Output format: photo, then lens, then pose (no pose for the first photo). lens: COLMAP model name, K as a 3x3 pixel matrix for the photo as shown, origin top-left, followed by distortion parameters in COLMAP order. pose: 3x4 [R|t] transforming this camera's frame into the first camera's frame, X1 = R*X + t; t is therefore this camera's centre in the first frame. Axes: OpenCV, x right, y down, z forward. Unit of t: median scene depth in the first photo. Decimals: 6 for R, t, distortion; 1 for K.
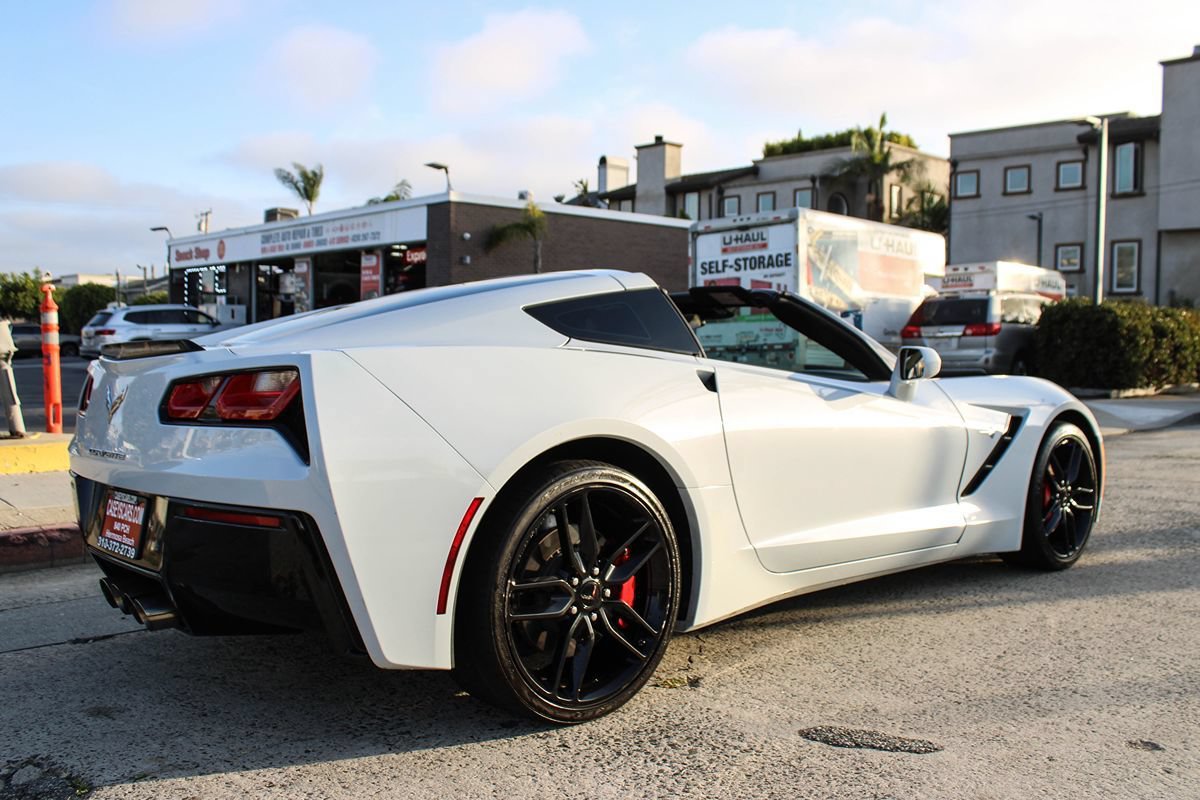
lens RADIAL K [[1113.1, 0, 604.3], [0, 1113.1, 366.7], [0, 0, 1]] dist [-0.137907, 0.203002]
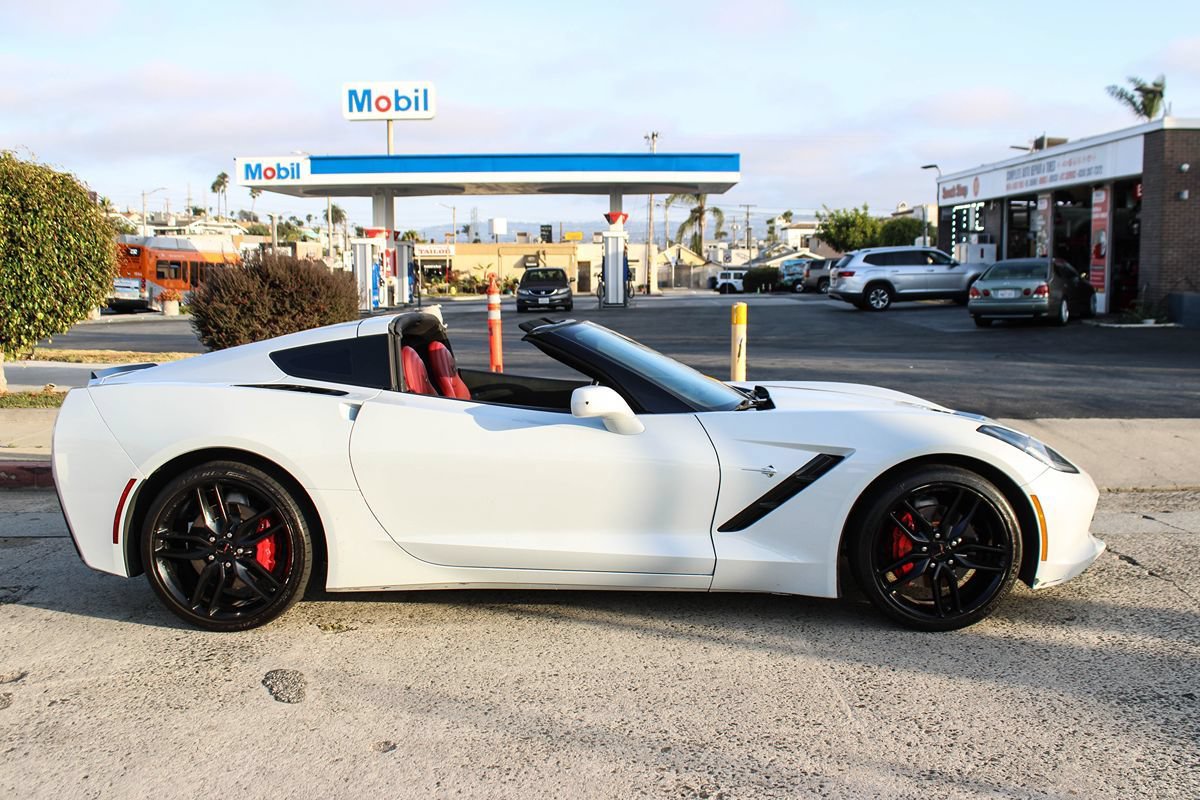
lens RADIAL K [[1170.9, 0, 600.0], [0, 1170.9, 400.0], [0, 0, 1]] dist [-0.122149, 0.136584]
pose [[0.735288, 0.068954, -0.674238, 0.122834], [-0.008118, 0.995636, 0.092970, -0.011213], [0.677706, -0.062886, 0.732639, 0.005914]]
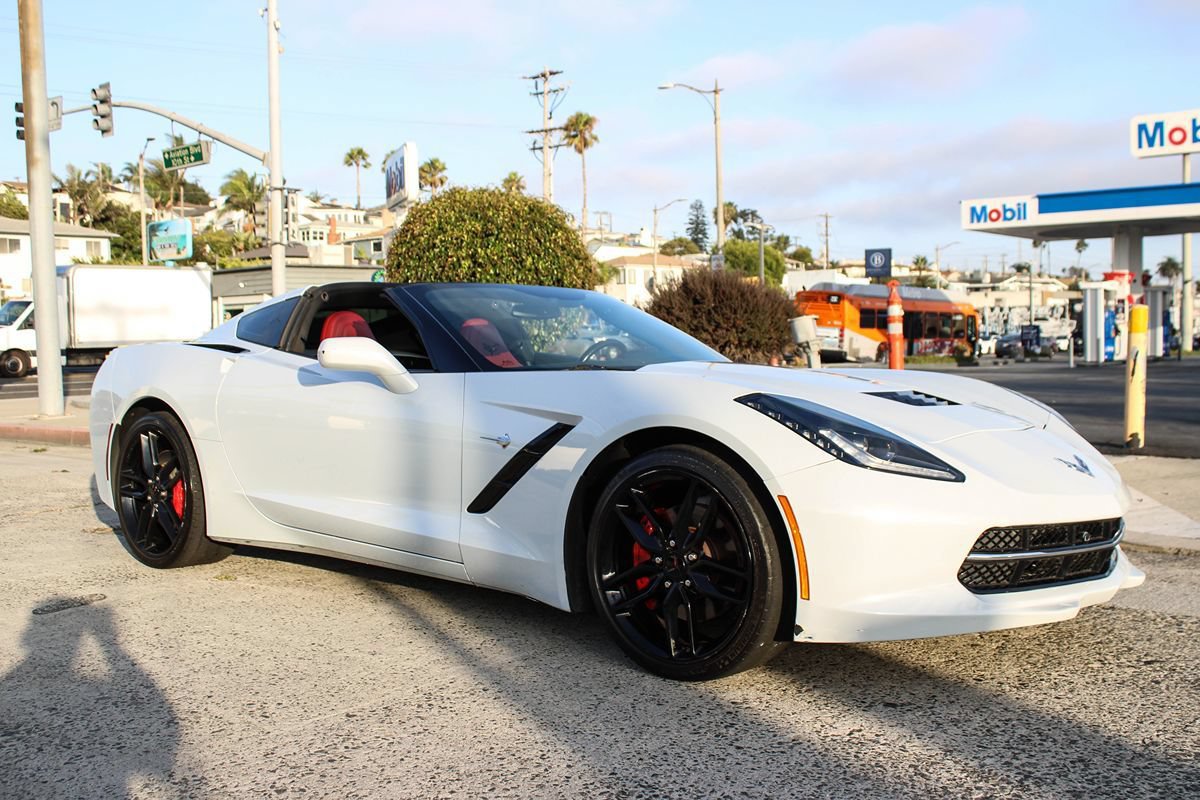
lens RADIAL K [[1210.2, 0, 591.5], [0, 1210.2, 426.1], [0, 0, 1]] dist [-0.105510, 0.098180]
pose [[0.149238, 0.068143, -0.986450, 0.158793], [-0.008491, 0.997674, 0.067634, -0.000220], [0.988765, -0.001718, 0.149470, 0.105218]]
